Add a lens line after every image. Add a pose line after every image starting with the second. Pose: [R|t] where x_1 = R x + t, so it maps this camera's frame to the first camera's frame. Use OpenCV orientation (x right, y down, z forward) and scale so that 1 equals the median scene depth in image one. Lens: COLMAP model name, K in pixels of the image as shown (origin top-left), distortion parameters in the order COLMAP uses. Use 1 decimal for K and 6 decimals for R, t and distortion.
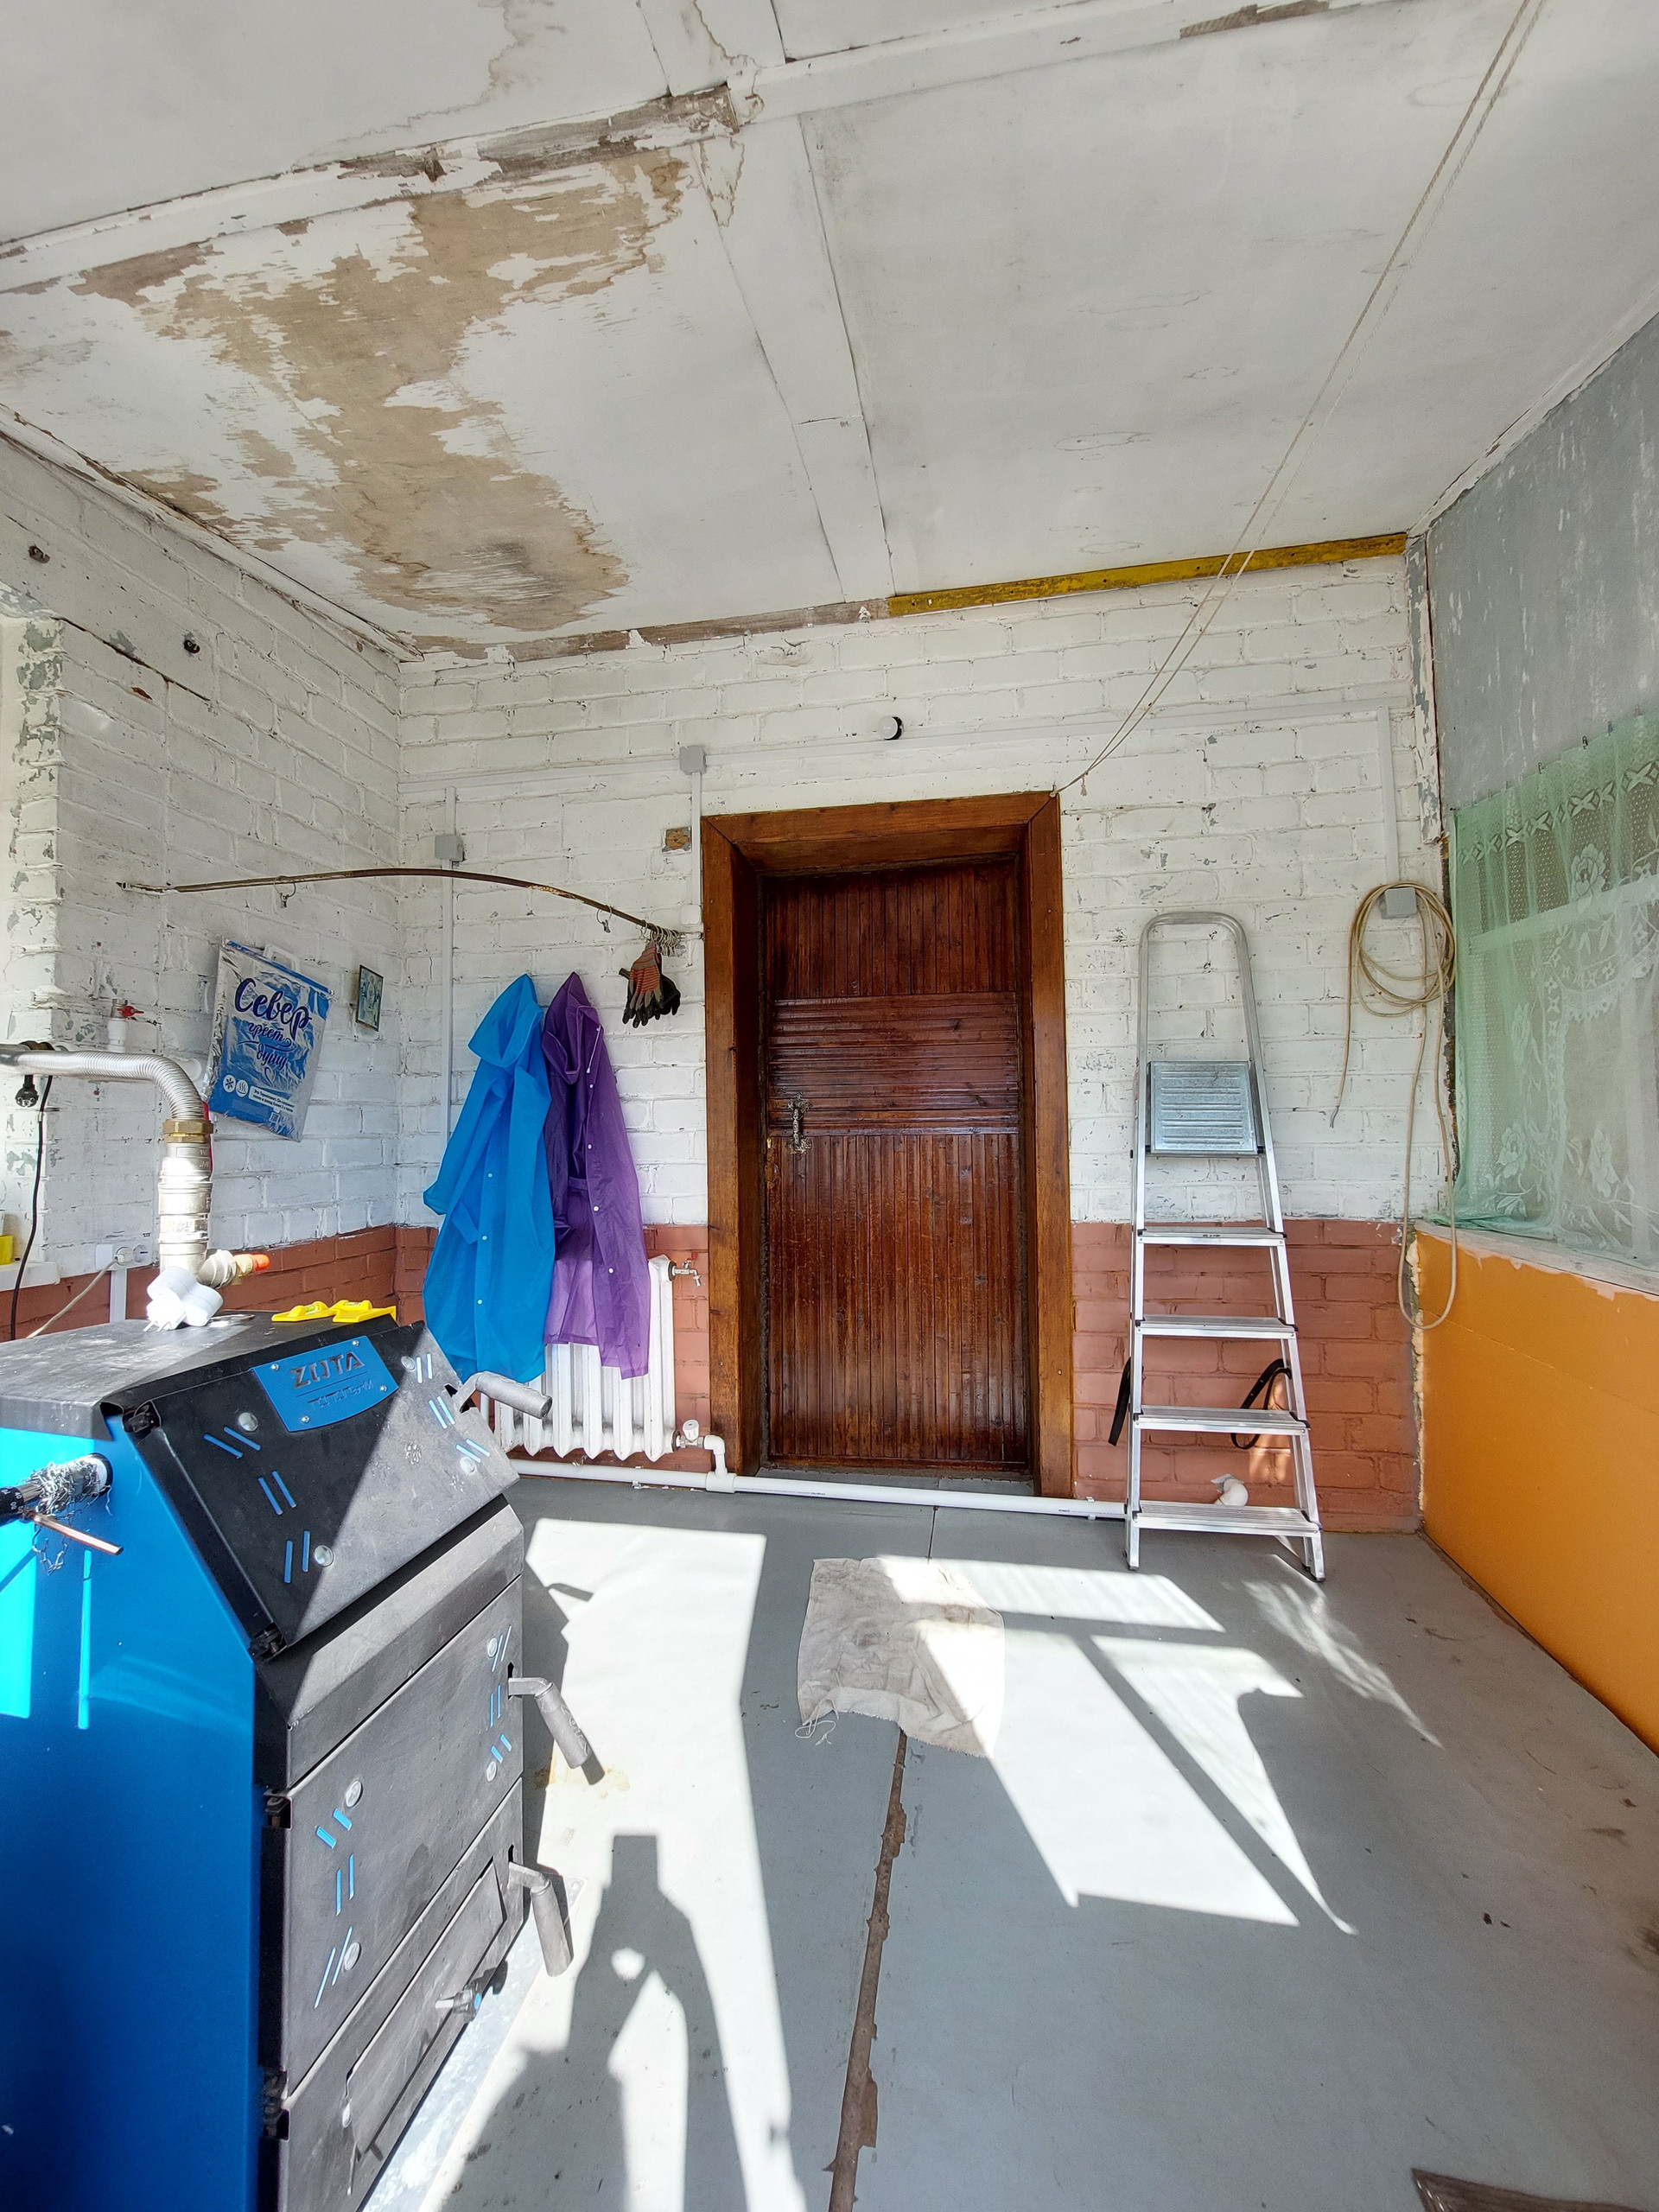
lens RADIAL K [[925.1, 0, 829.5], [0, 925.1, 1106.0], [0, 0, 1]] dist [-0.015438, -0.000070]
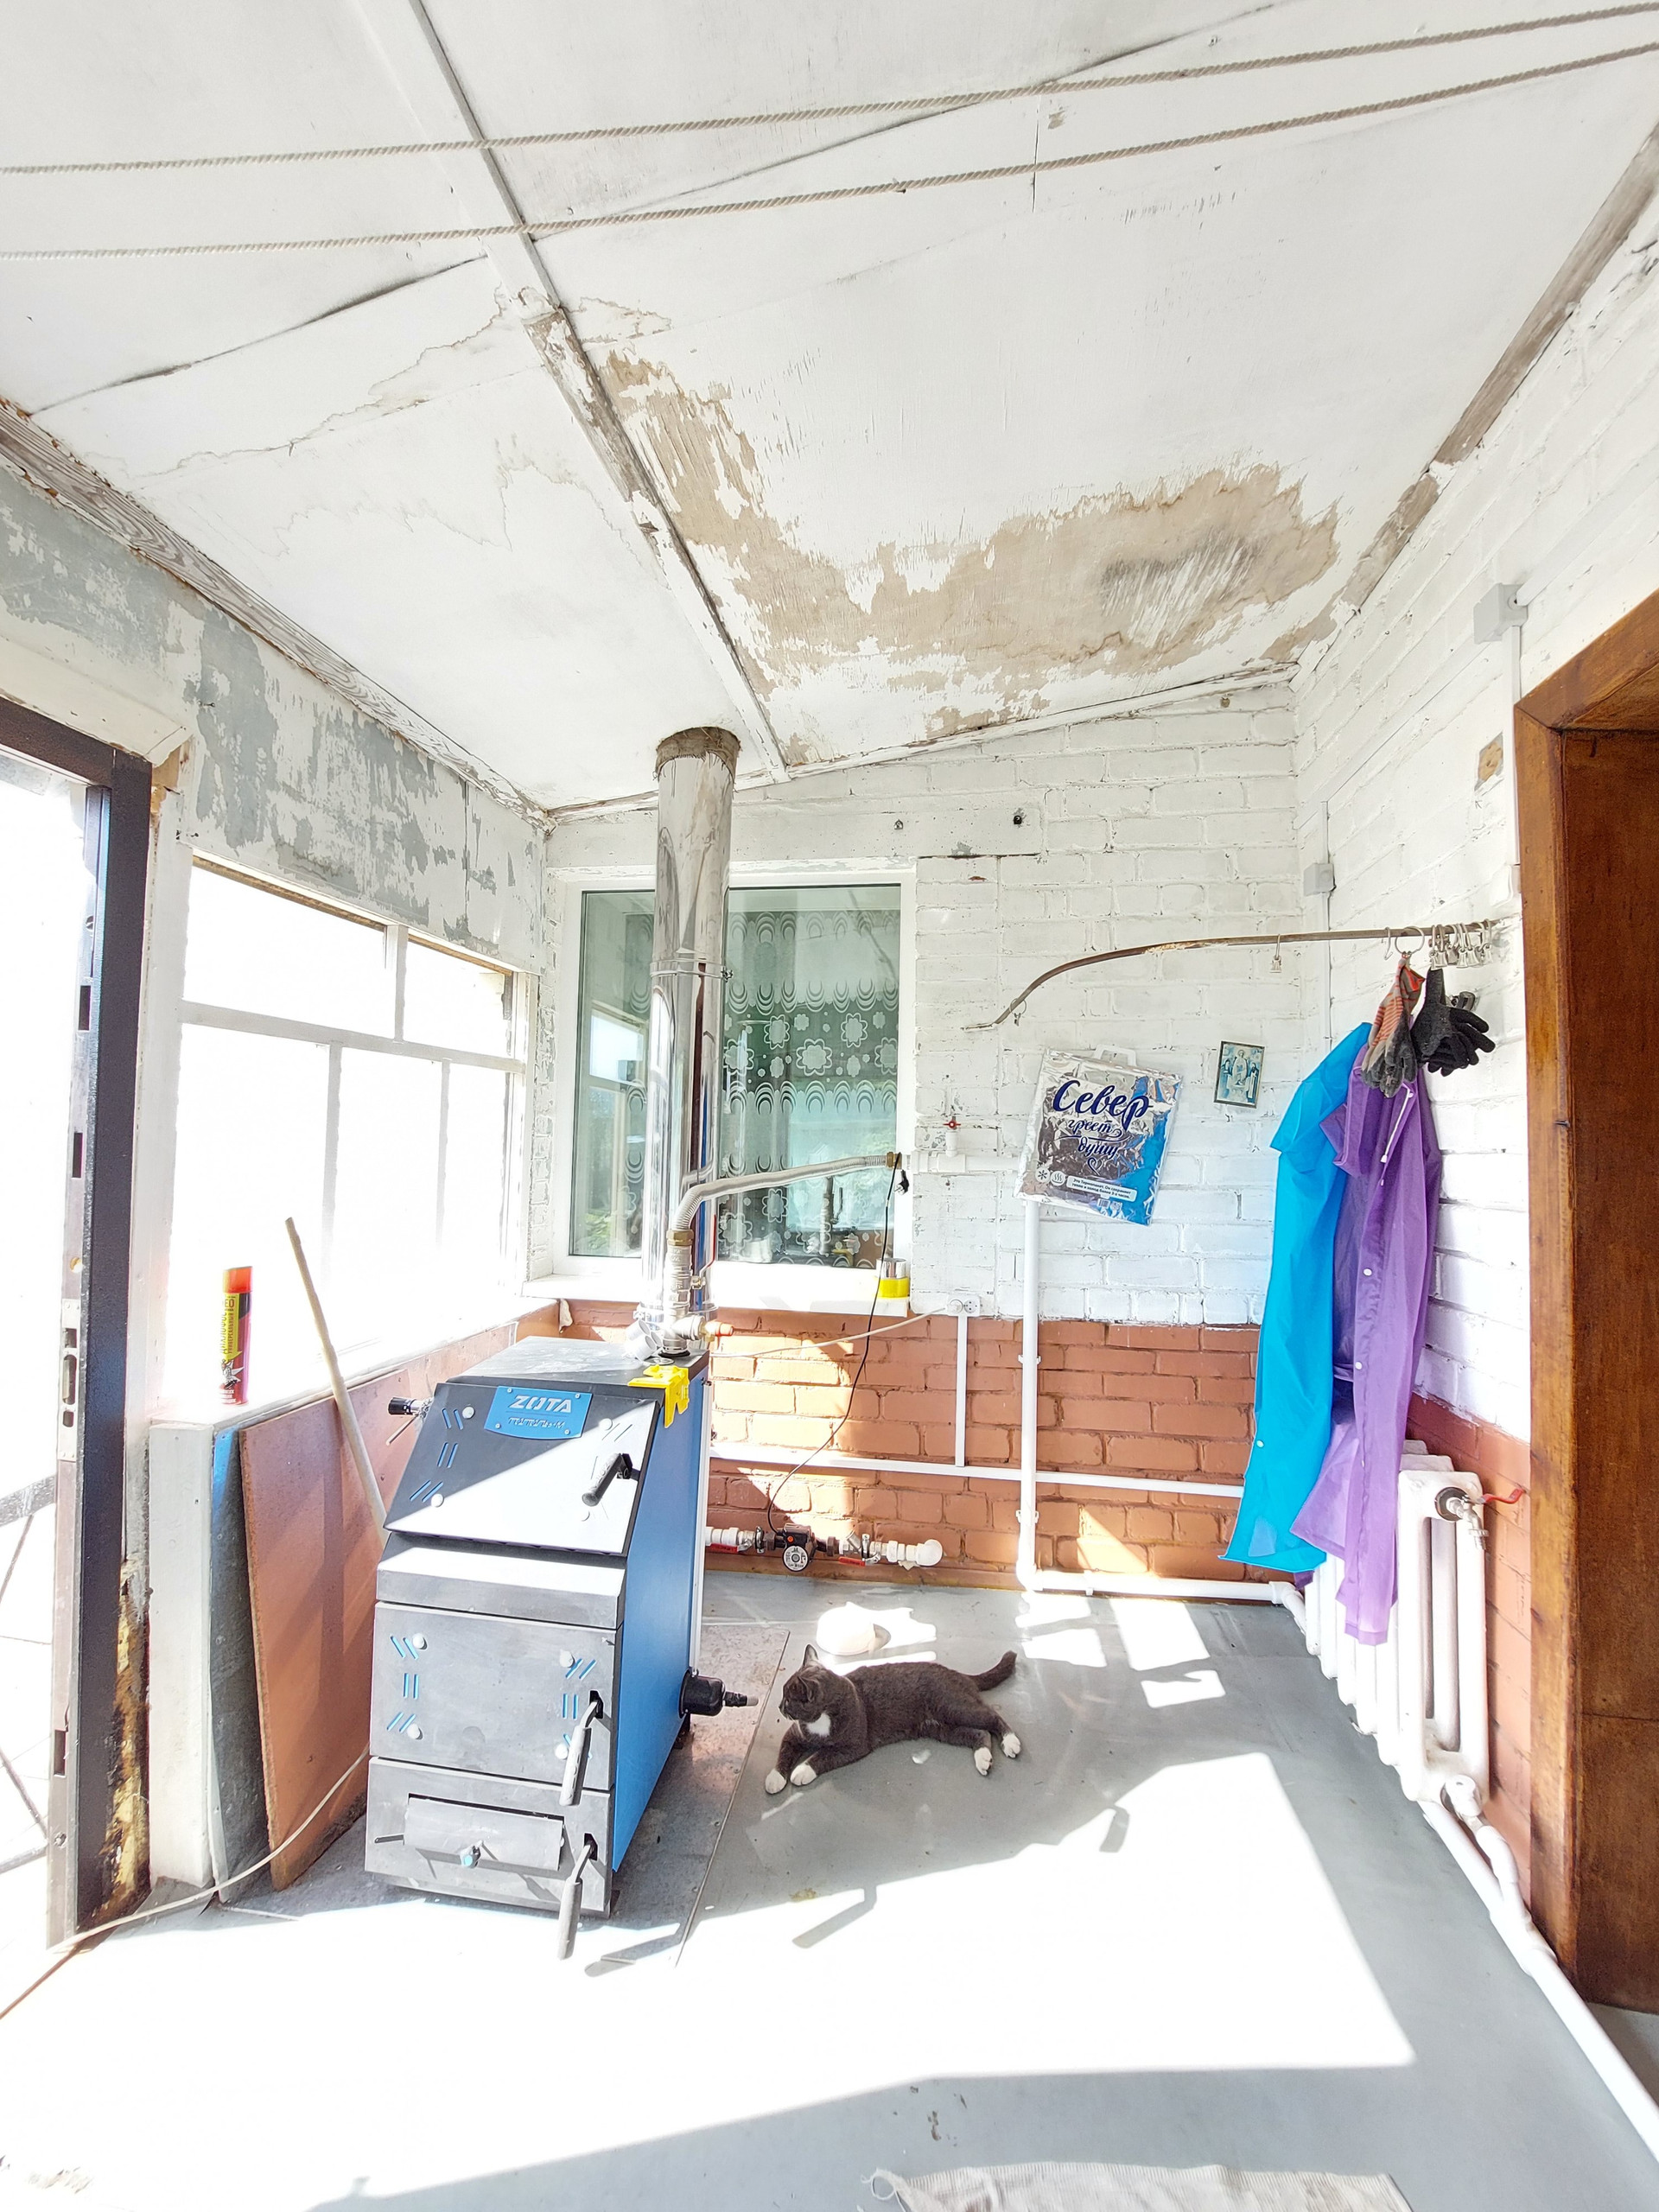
lens RADIAL K [[893.5, 0, 829.5], [0, 893.5, 1106.0], [0, 0, 1]] dist [-0.019830, -0.000122]
pose [[-0.005204, -0.038396, -0.999249, 0.487163], [0.025558, 0.998931, -0.038517, -0.075583], [0.999660, -0.025739, -0.004217, 0.735748]]
